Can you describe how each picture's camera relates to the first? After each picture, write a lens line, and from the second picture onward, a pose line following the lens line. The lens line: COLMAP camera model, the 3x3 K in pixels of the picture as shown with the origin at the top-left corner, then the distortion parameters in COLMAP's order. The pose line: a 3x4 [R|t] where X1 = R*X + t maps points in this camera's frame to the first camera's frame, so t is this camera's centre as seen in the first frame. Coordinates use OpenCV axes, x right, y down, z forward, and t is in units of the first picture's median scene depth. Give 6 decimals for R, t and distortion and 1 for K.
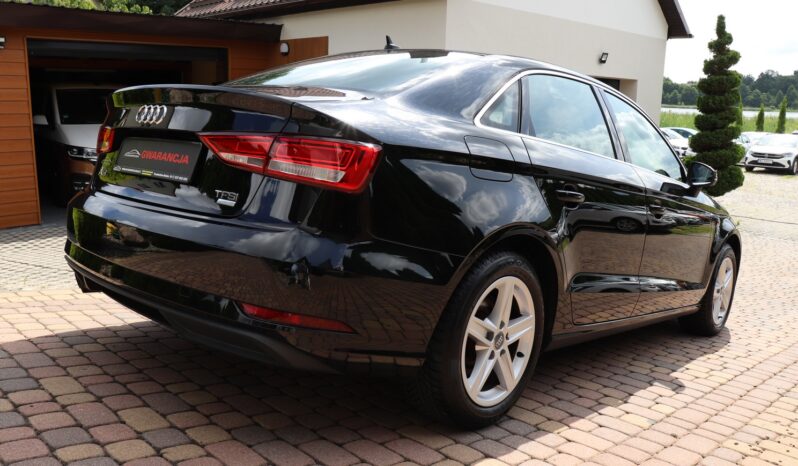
lens RADIAL K [[660.1, 0, 384.2], [0, 660.1, 232.4], [0, 0, 1]] dist [-0.169890, 0.138697]
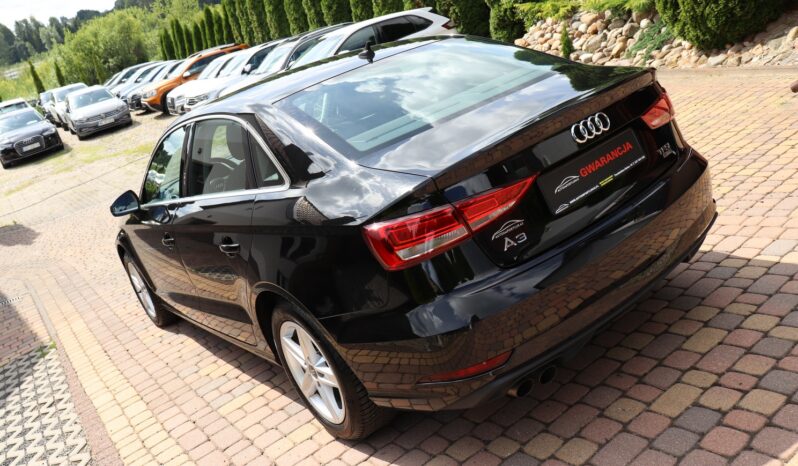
lens RADIAL K [[660.1, 0, 393.5], [0, 660.1, 228.0], [0, 0, 1]] dist [-0.169890, 0.138697]
pose [[0.146841, -0.418024, 0.896490, -0.258755], [0.411225, 0.850080, 0.329026, -0.095315], [-0.899629, 0.320344, 0.296728, 0.193397]]
